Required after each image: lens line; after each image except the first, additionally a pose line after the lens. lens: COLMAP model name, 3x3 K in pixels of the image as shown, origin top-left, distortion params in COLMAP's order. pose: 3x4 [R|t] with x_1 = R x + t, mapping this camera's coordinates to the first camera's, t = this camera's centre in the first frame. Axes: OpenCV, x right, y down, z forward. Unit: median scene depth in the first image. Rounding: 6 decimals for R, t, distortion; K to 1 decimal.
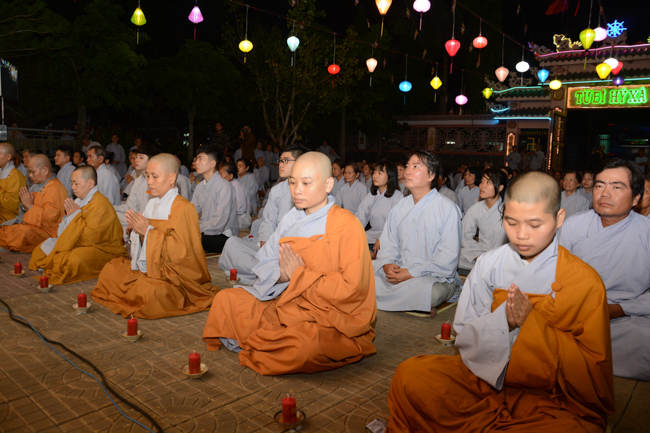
lens RADIAL K [[540.2, 0, 320.7], [0, 540.2, 216.8], [0, 0, 1]] dist [-0.143465, 0.112967]
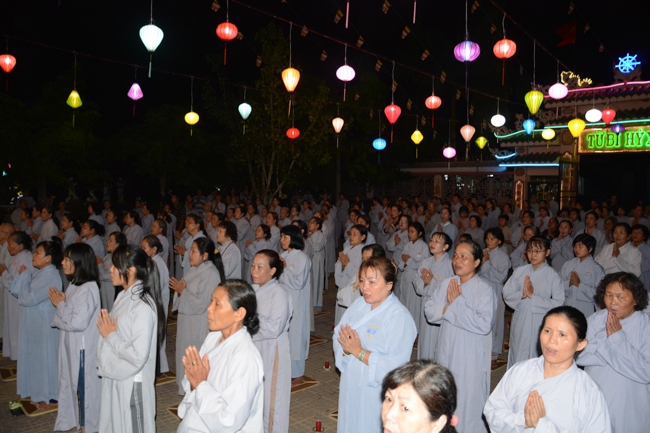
lens RADIAL K [[540.2, 0, 302.5], [0, 540.2, 220.5], [0, 0, 1]] dist [-0.143465, 0.112967]
pose [[0.988648, -0.022261, -0.148592, 0.138822], [0.015437, 0.998779, -0.046921, -0.058992], [0.149455, 0.044095, 0.987785, 0.050864]]
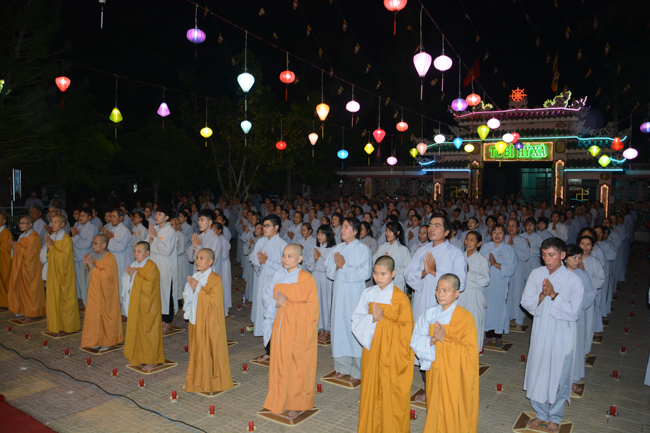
lens RADIAL K [[540.2, 0, 321.7], [0, 540.2, 214.0], [0, 0, 1]] dist [-0.143465, 0.112967]
pose [[0.993639, -0.038240, 0.105924, -0.013743], [0.043680, 0.997817, -0.049521, -0.049871], [-0.103800, 0.053833, 0.993140, -0.130386]]
